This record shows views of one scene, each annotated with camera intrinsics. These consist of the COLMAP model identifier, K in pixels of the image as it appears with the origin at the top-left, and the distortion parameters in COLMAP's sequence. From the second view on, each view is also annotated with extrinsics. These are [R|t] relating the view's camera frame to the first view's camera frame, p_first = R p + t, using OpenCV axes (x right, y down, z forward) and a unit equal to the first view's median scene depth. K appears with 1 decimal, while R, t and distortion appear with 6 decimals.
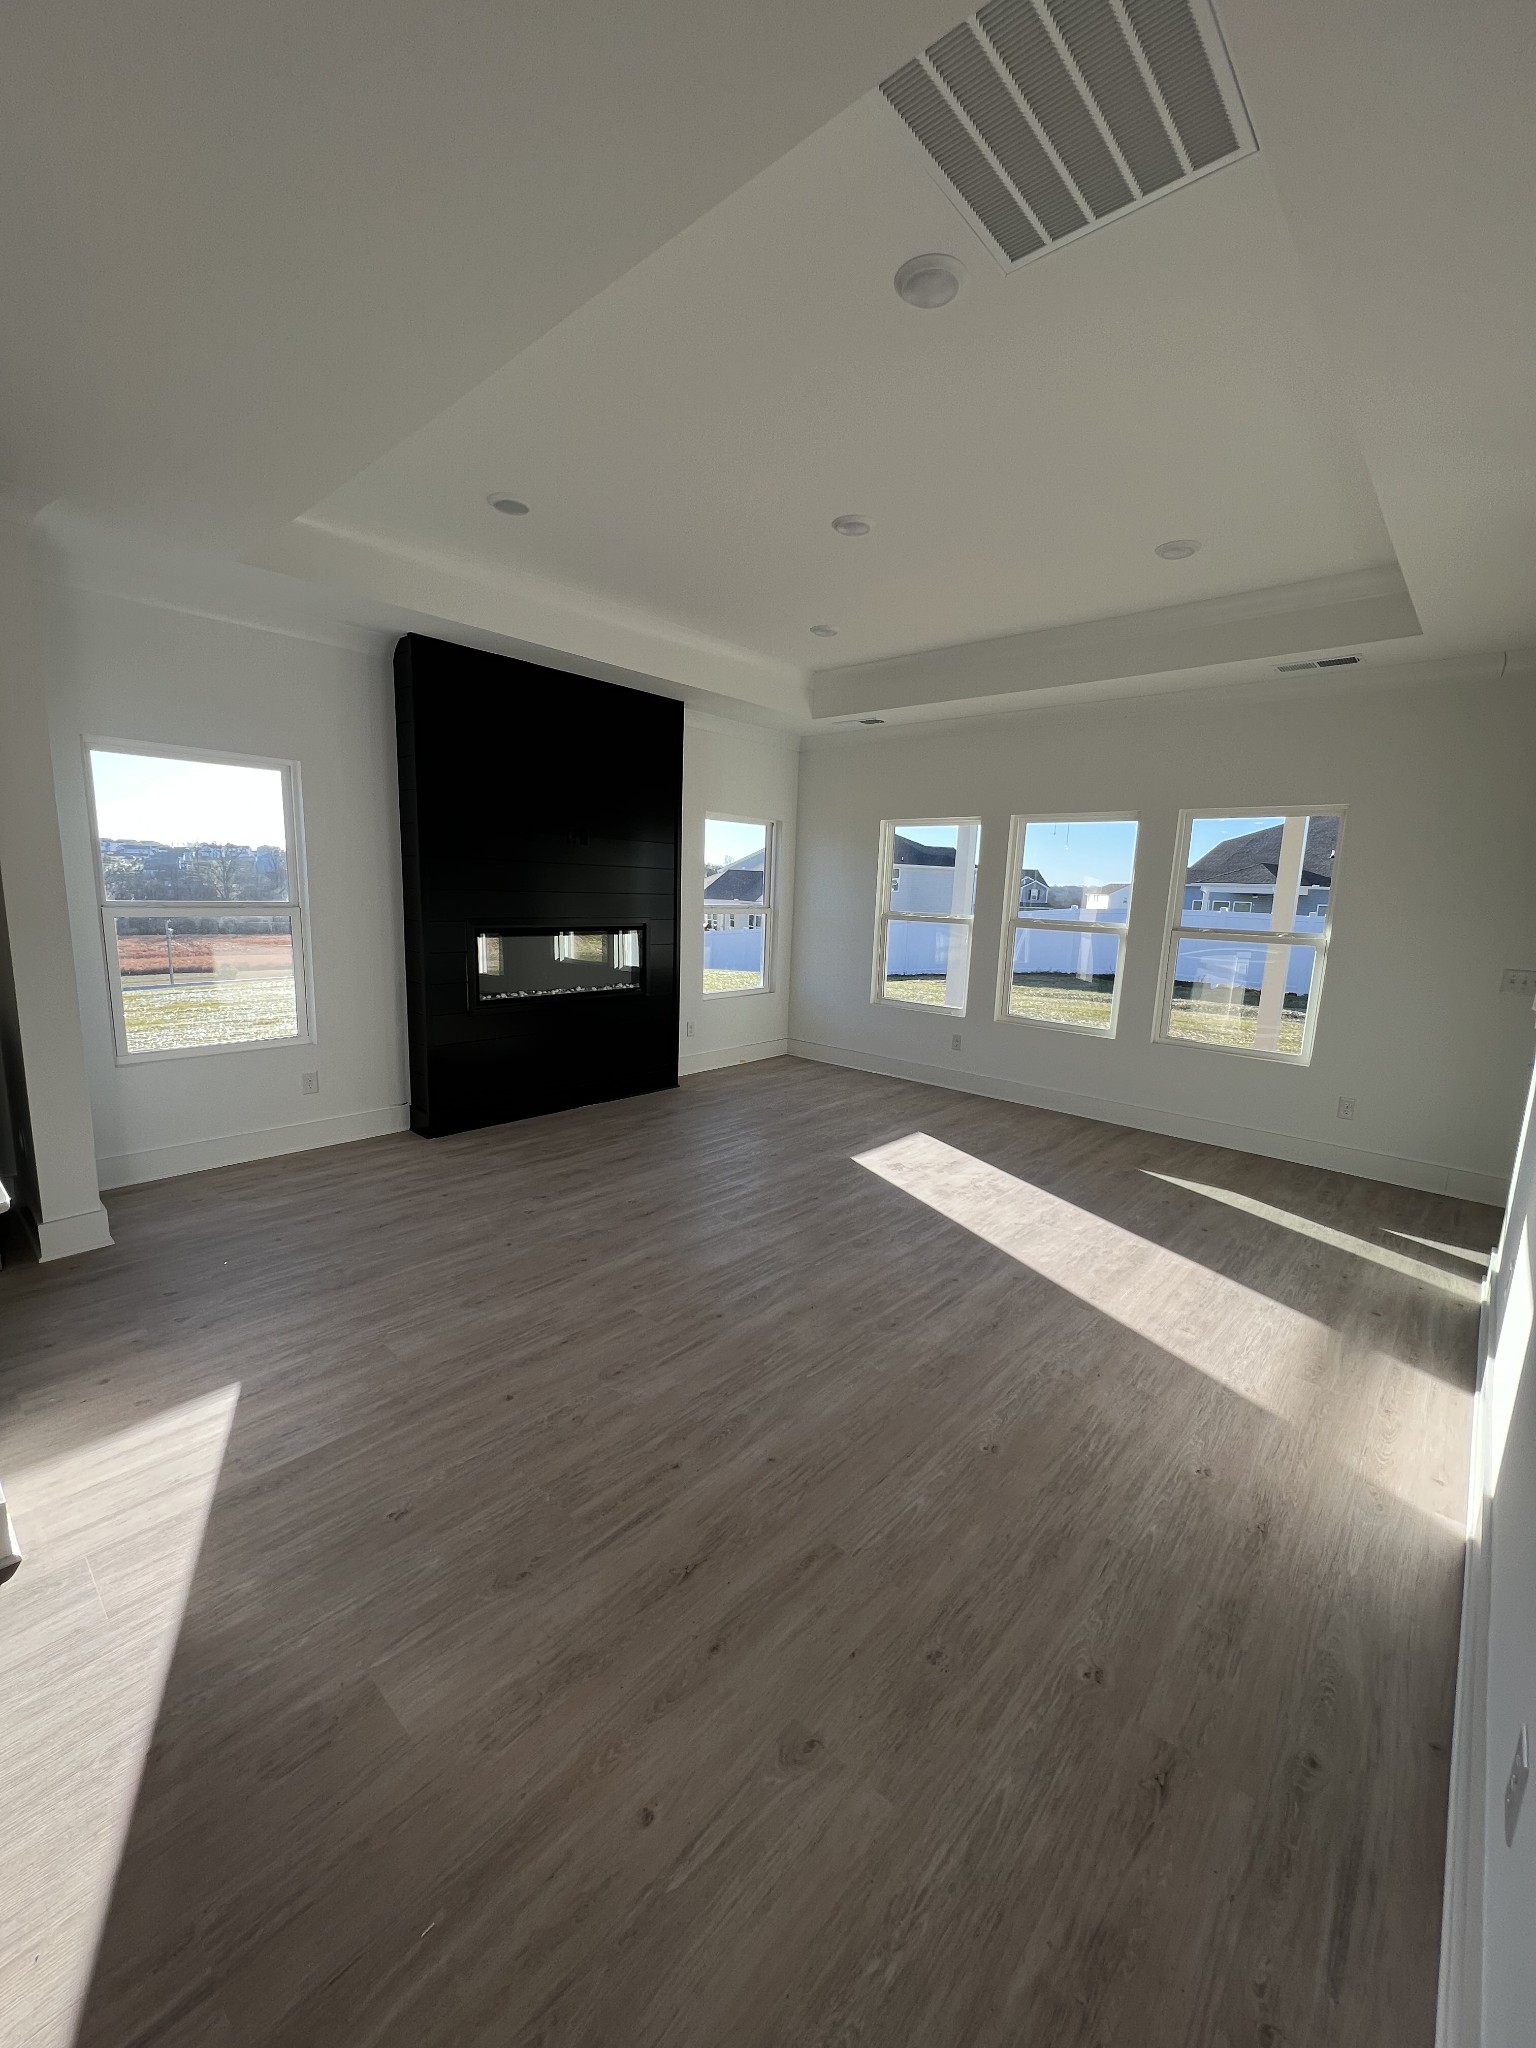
lens RADIAL K [[817.3, 0, 770.4], [0, 817.3, 1022.6], [0, 0, 1]] dist [-0.000465, -0.000285]
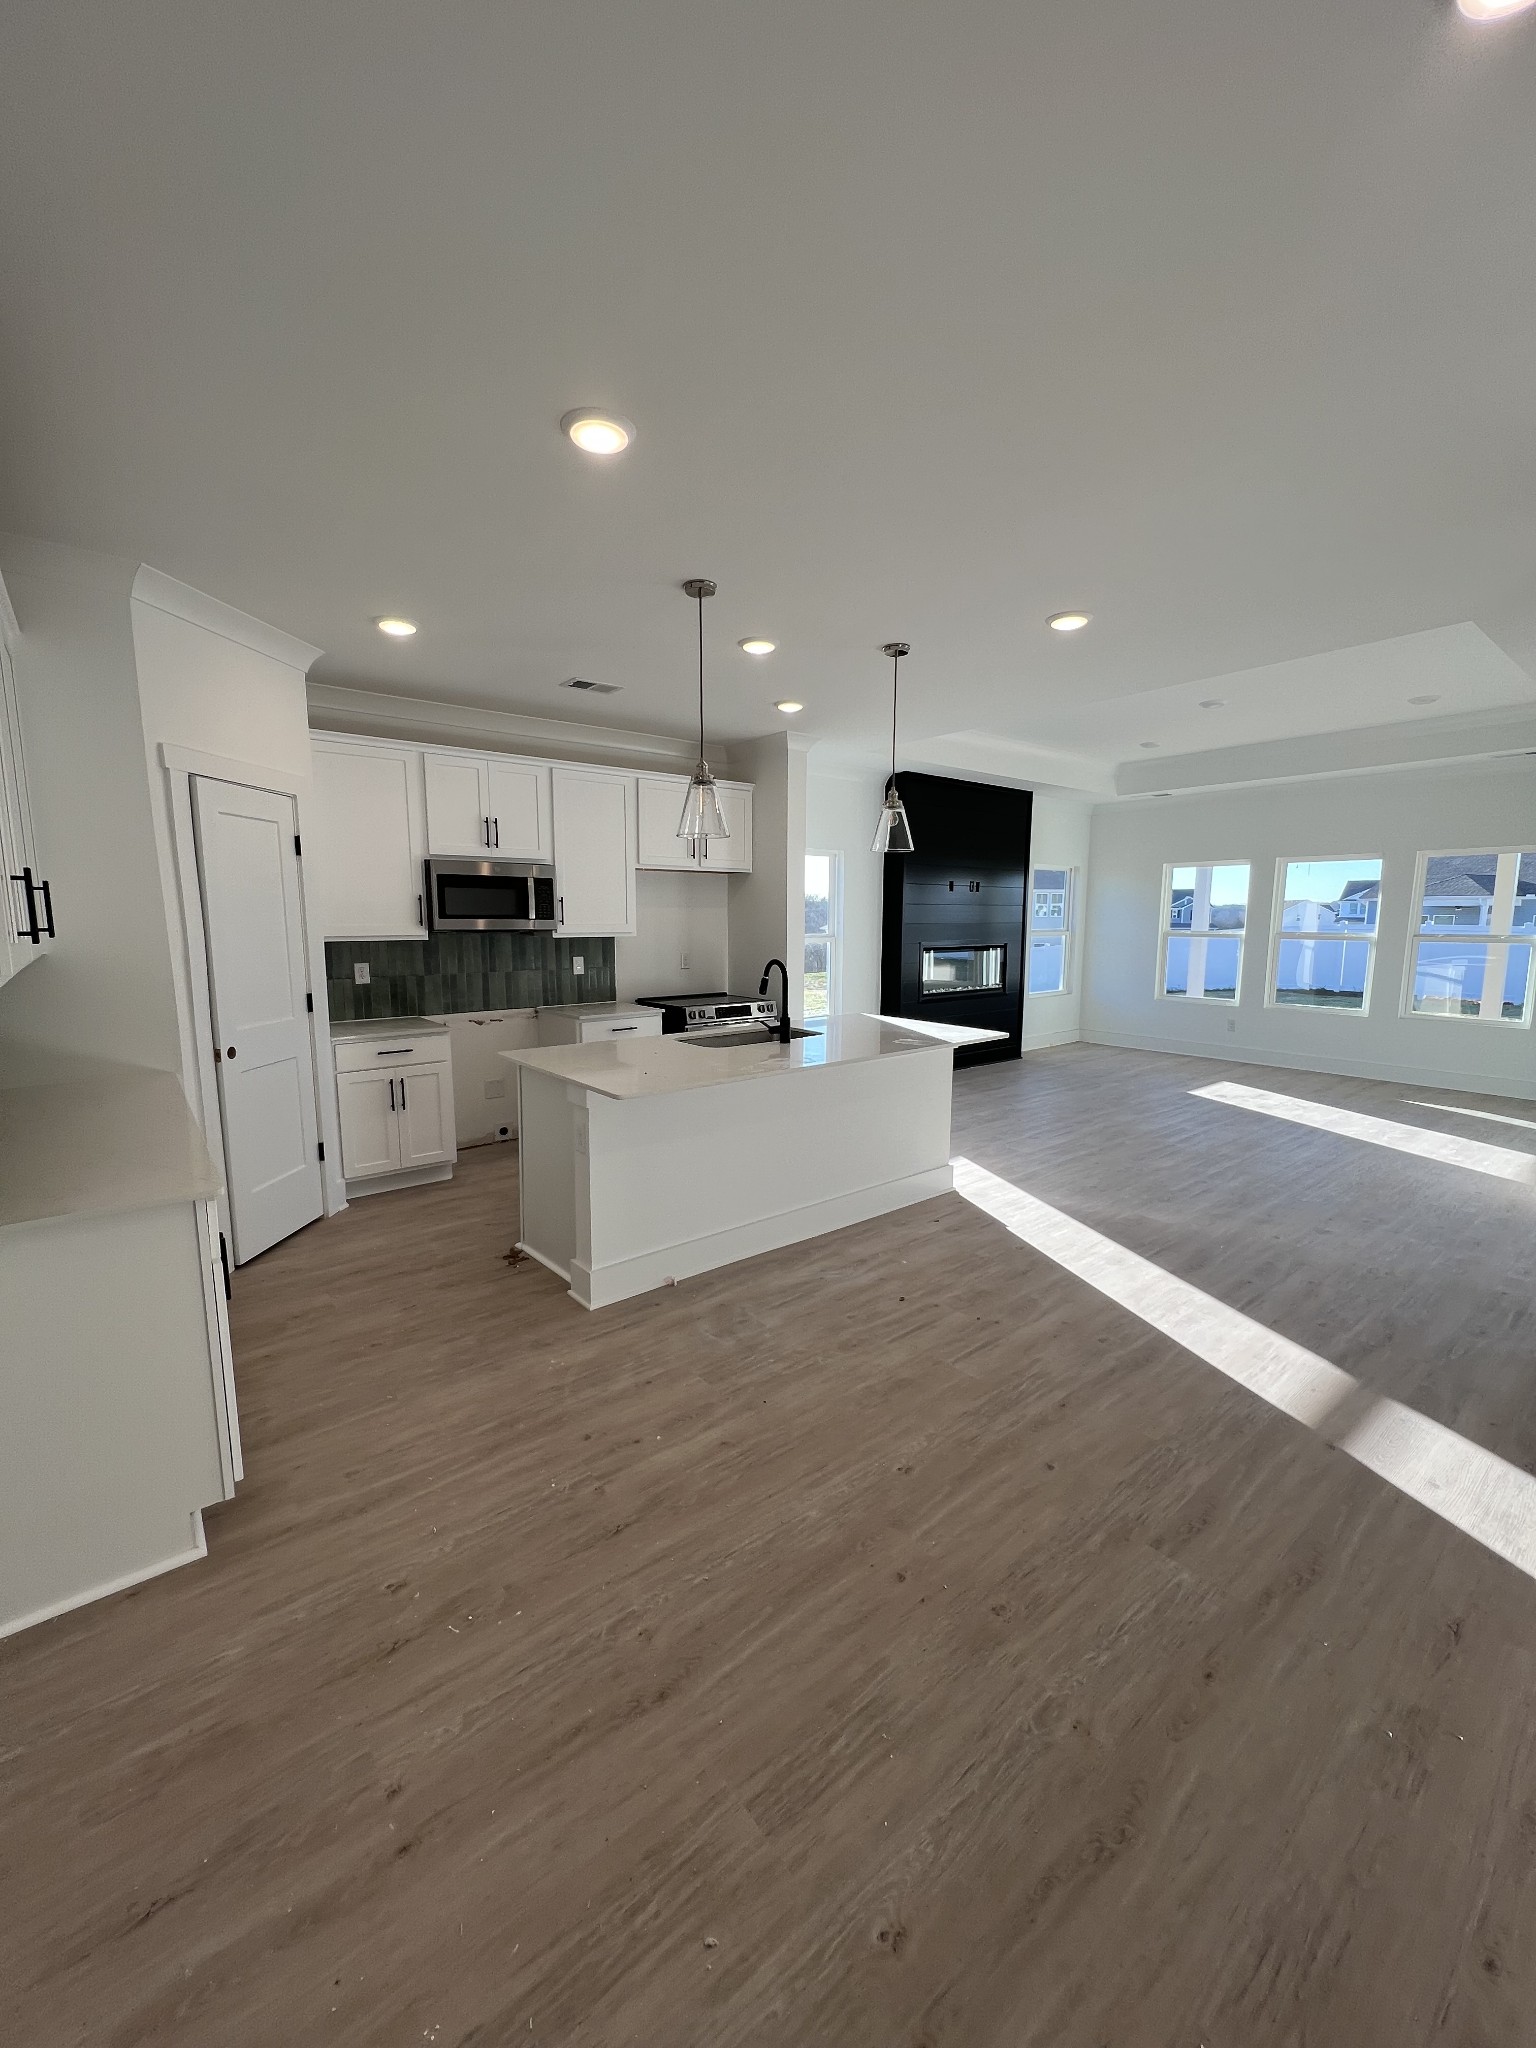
lens RADIAL K [[817.3, 0, 768.7], [0, 817.3, 1025.0], [0, 0, 1]] dist [-0.000465, -0.000285]
pose [[0.986119, -0.011948, -0.165608, -0.518096], [0.006134, 0.999348, -0.035572, 0.114747], [0.165925, 0.034063, 0.985550, -0.779688]]
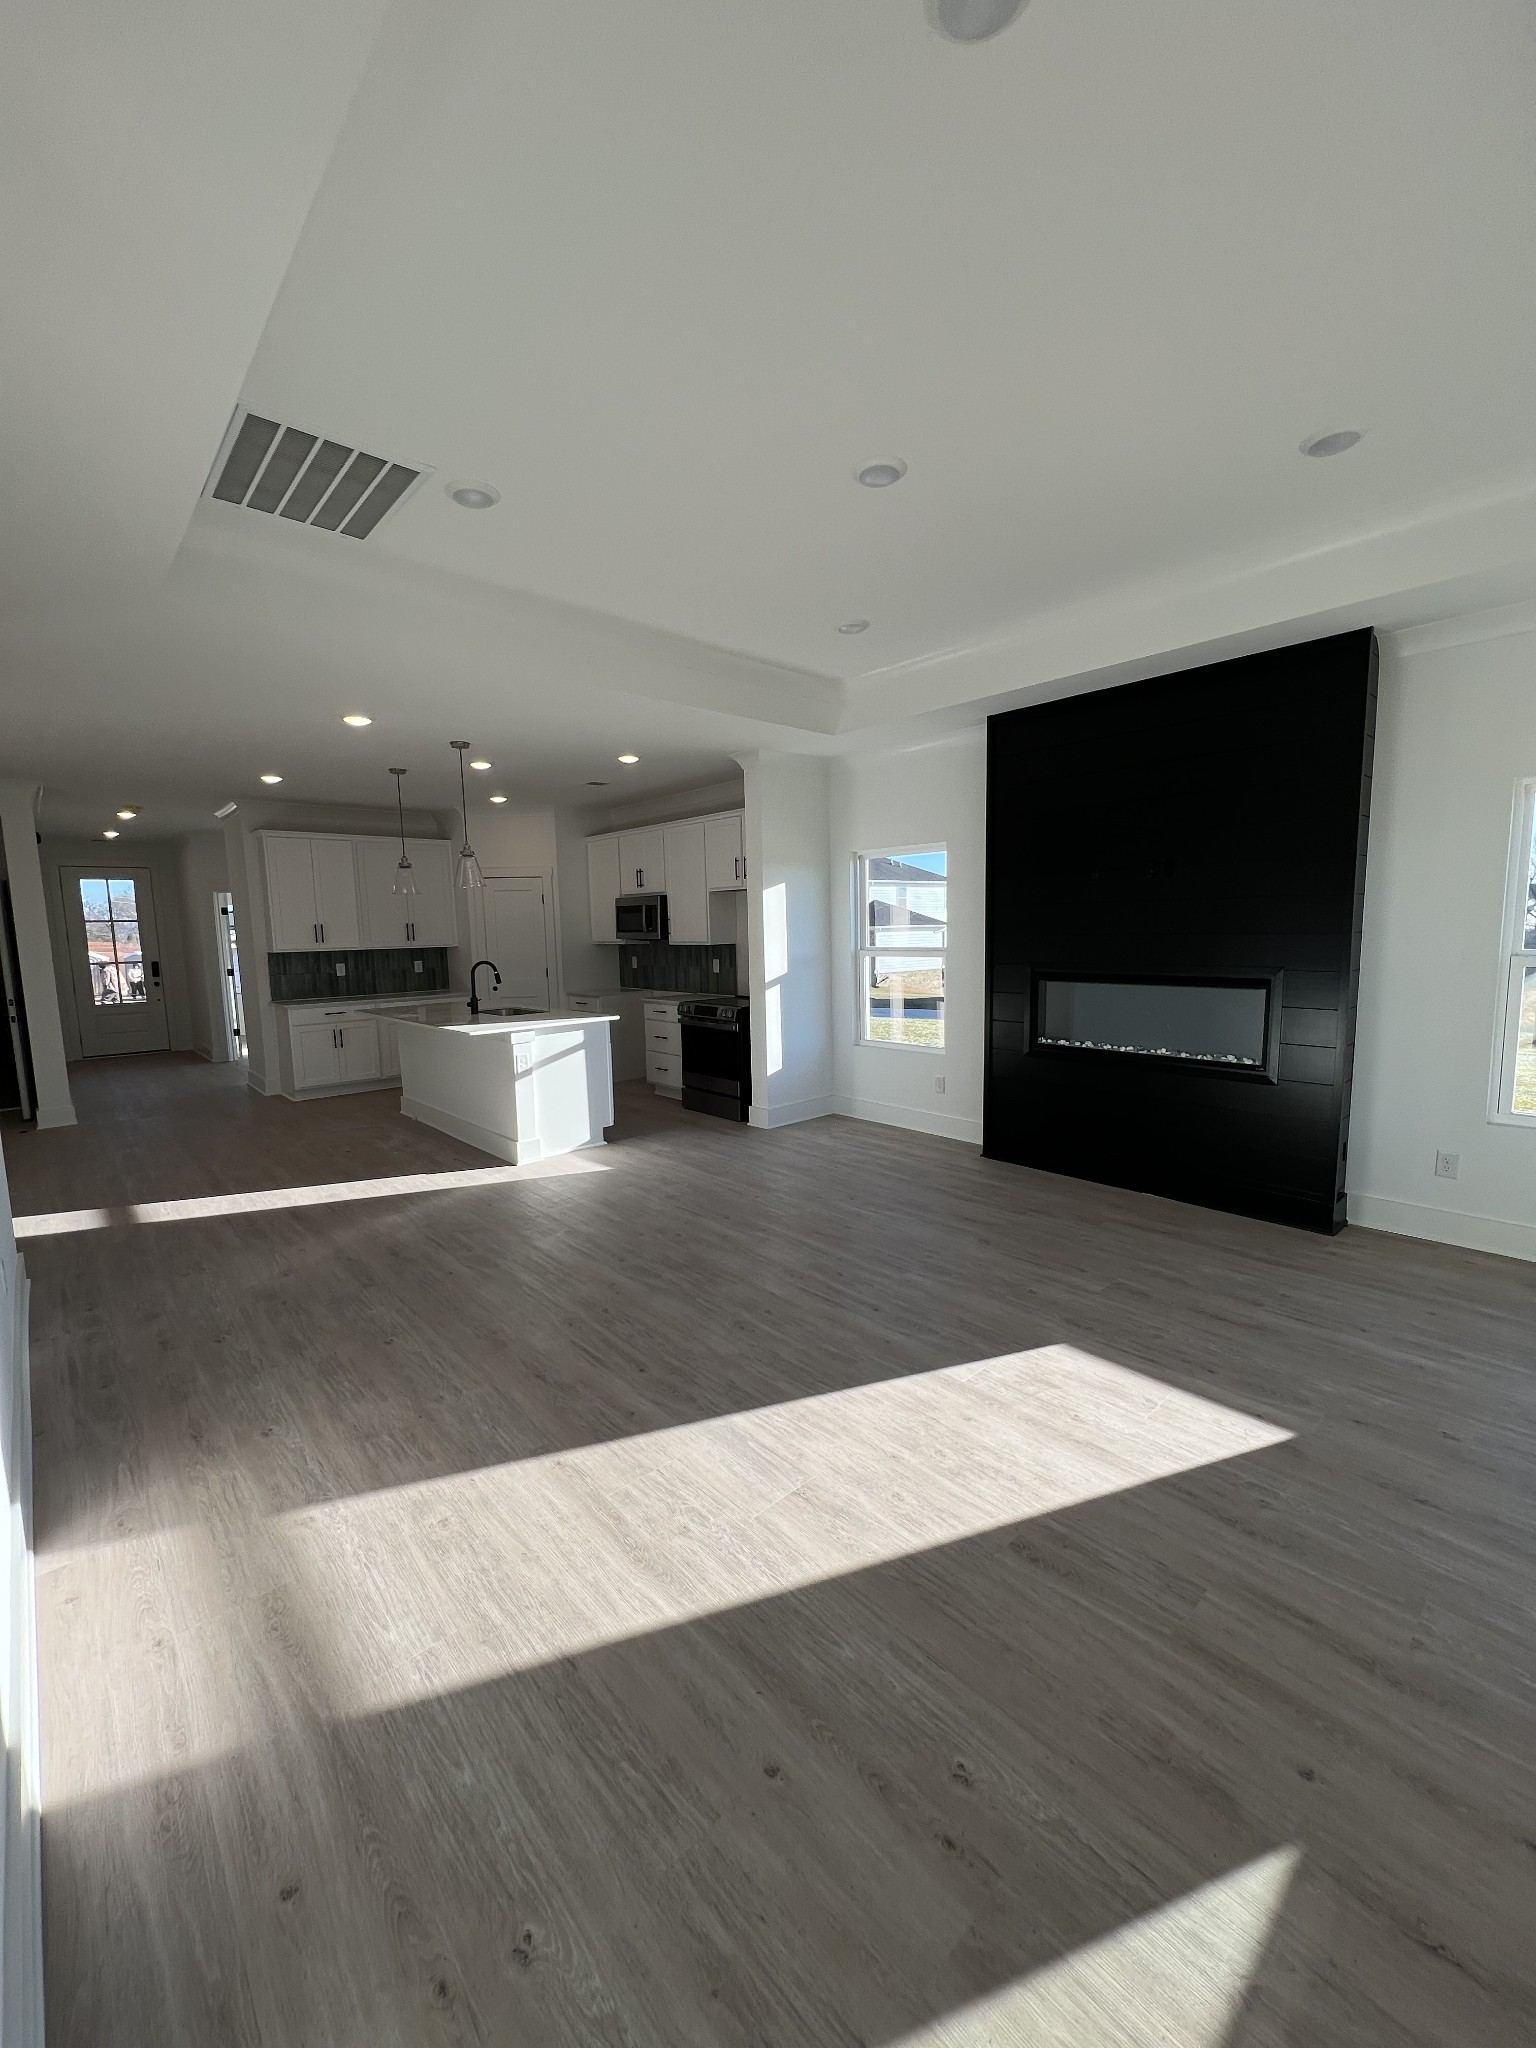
lens RADIAL K [[817.3, 0, 768.9], [0, 817.3, 1033.7], [0, 0, 1]] dist [-0.000465, -0.000285]
pose [[-0.103695, 0.097265, -0.989842, 0.912132], [-0.148640, 0.982515, 0.112117, -0.136272], [0.983440, 0.158757, -0.087425, 1.011886]]
